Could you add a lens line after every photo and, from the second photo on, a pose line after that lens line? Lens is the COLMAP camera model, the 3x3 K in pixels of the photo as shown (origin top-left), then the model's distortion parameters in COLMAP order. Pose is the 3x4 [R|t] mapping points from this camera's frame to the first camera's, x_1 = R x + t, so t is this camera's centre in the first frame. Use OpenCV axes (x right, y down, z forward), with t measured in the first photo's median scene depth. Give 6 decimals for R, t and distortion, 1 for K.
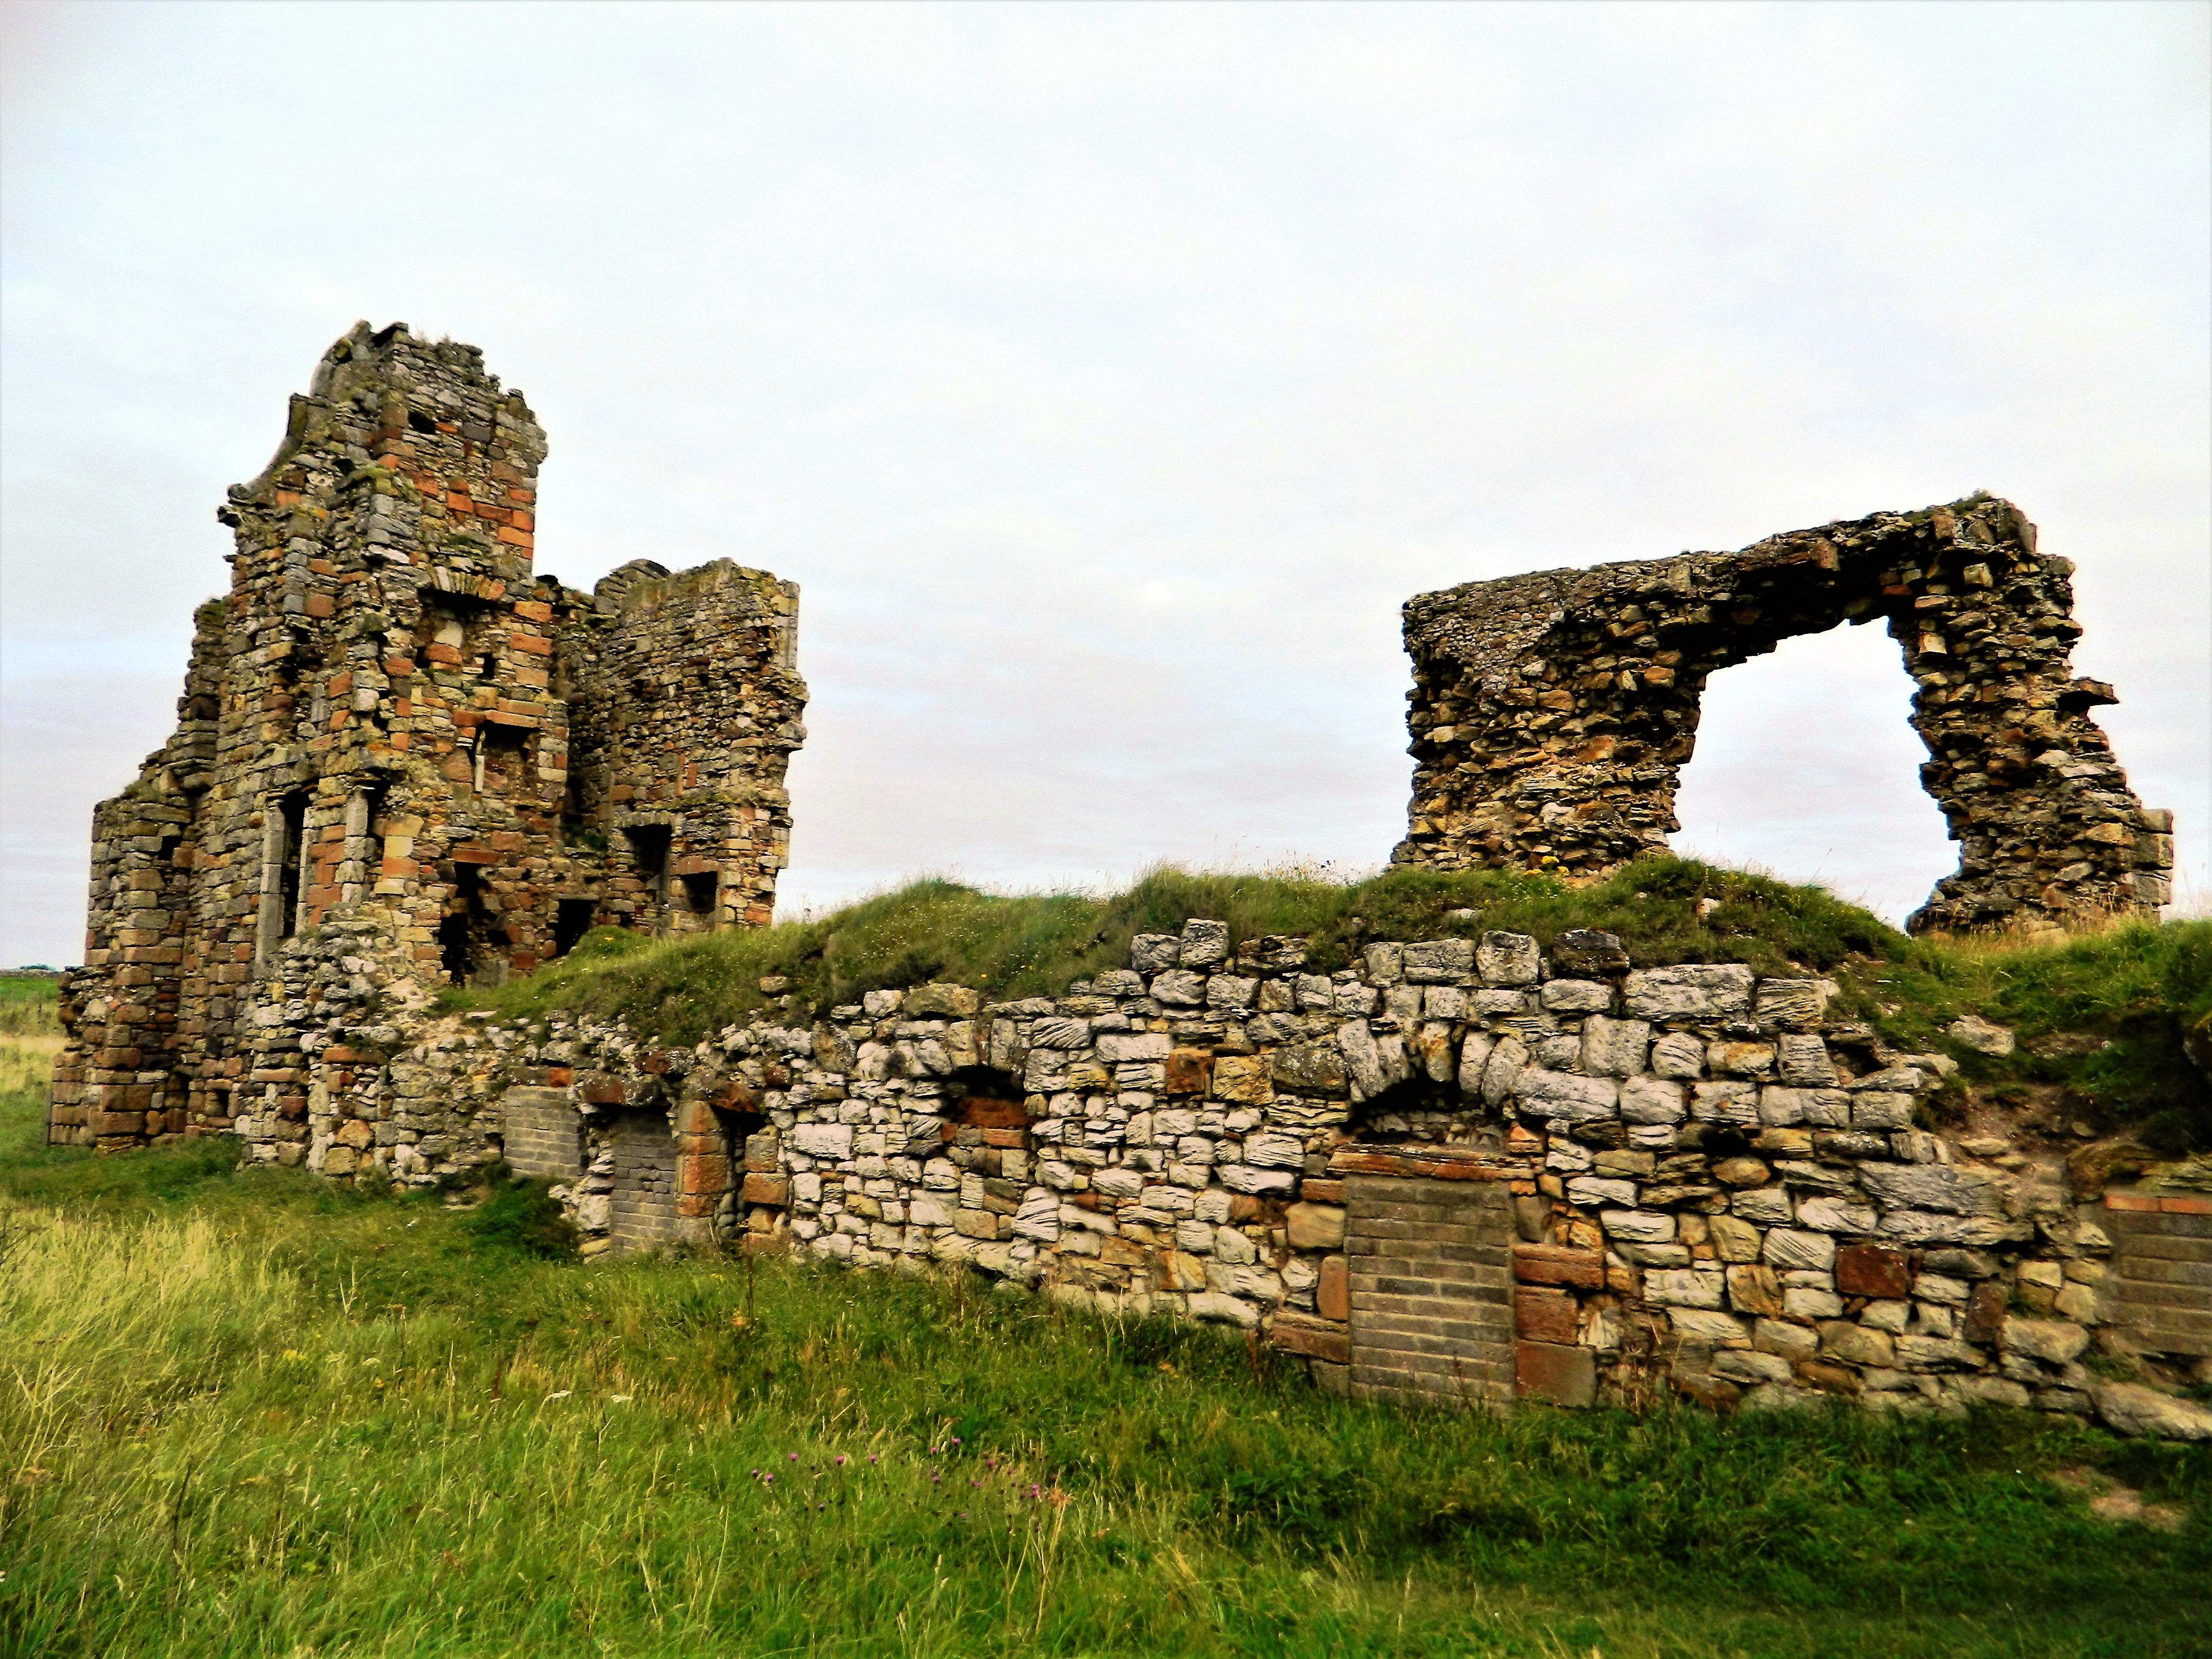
lens RADIAL K [[1649.6, 0, 1089.8], [0, 1649.6, 820.4], [0, 0, 1]] dist [0.005710, 0.026979]
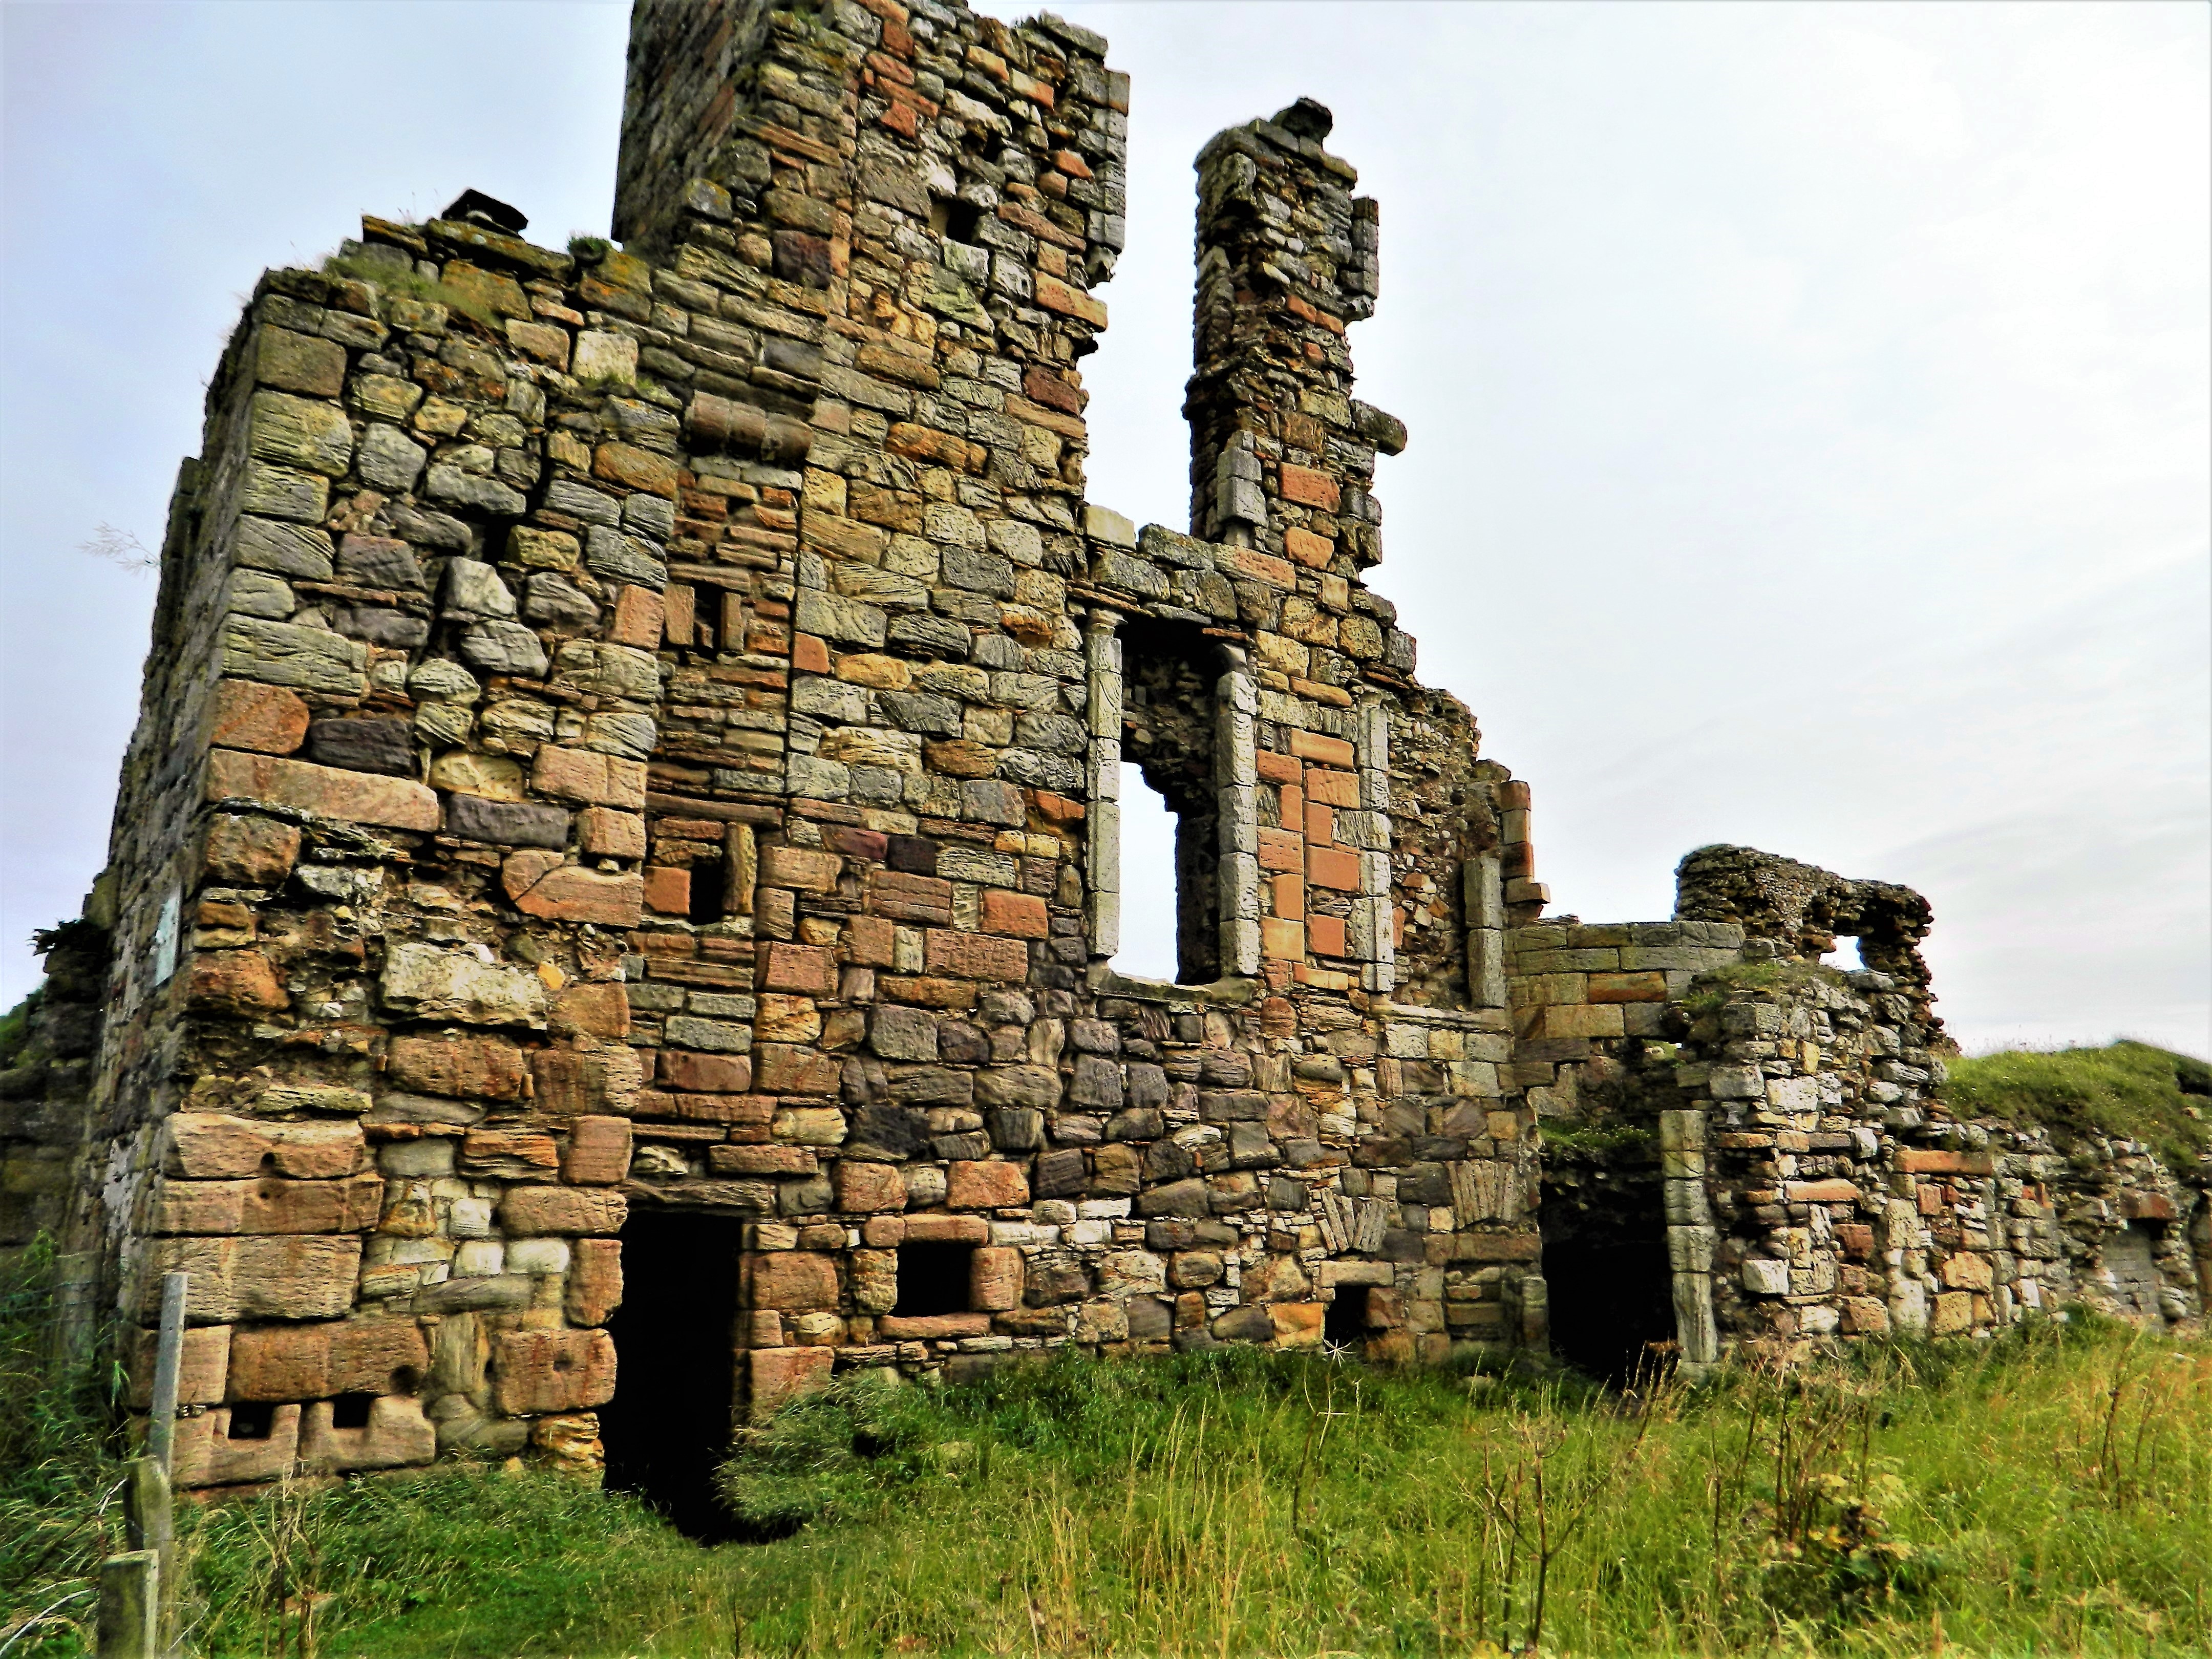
lens RADIAL K [[1649.6, 0, 1095.3], [0, 1649.6, 818.9], [0, 0, 1]] dist [0.005710, 0.026979]
pose [[0.216657, 0.223209, 0.950388, -0.891200], [-0.129126, 0.971510, -0.198734, 0.133626], [-0.967671, -0.079663, 0.239306, 0.851553]]
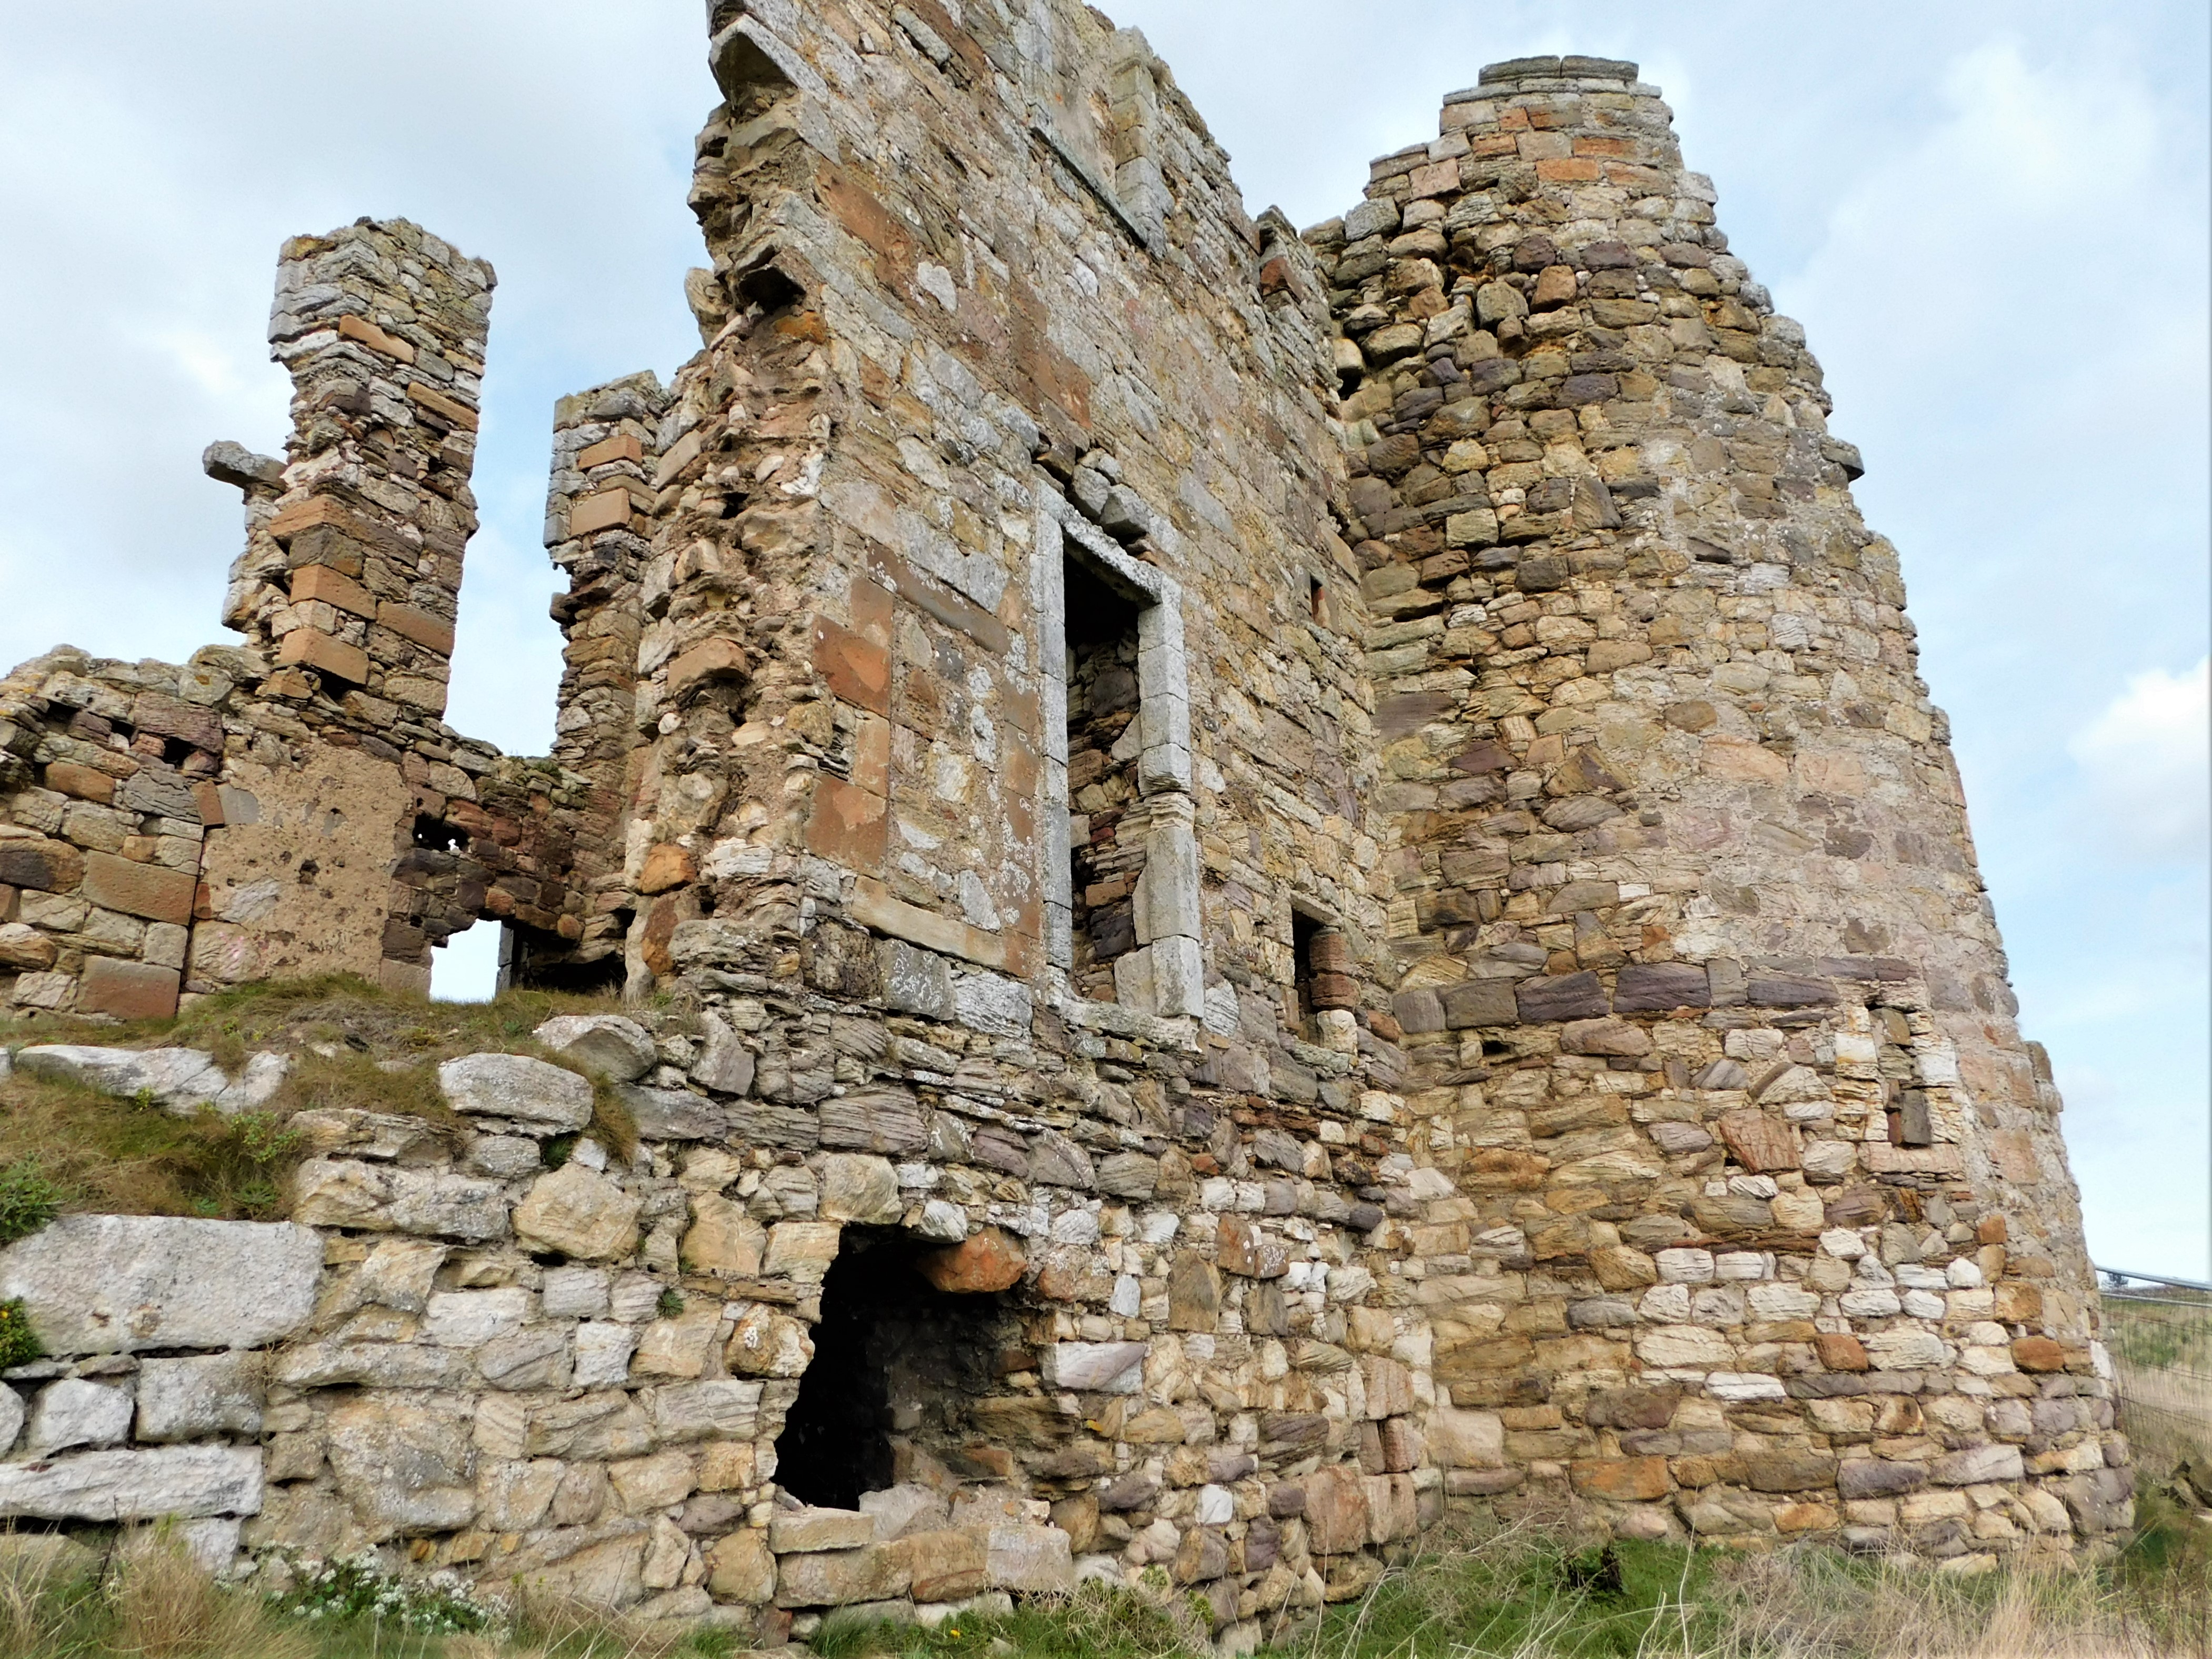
lens RADIAL K [[1590.6, 0, 1067.4], [0, 1590.6, 828.2], [0, 0, 1]] dist [-0.051726, 0.023473]
pose [[0.131823, -0.354677, -0.925649, 0.021244], [0.151207, 0.930065, -0.334836, 0.175824], [0.979673, -0.095826, 0.176233, 1.044260]]
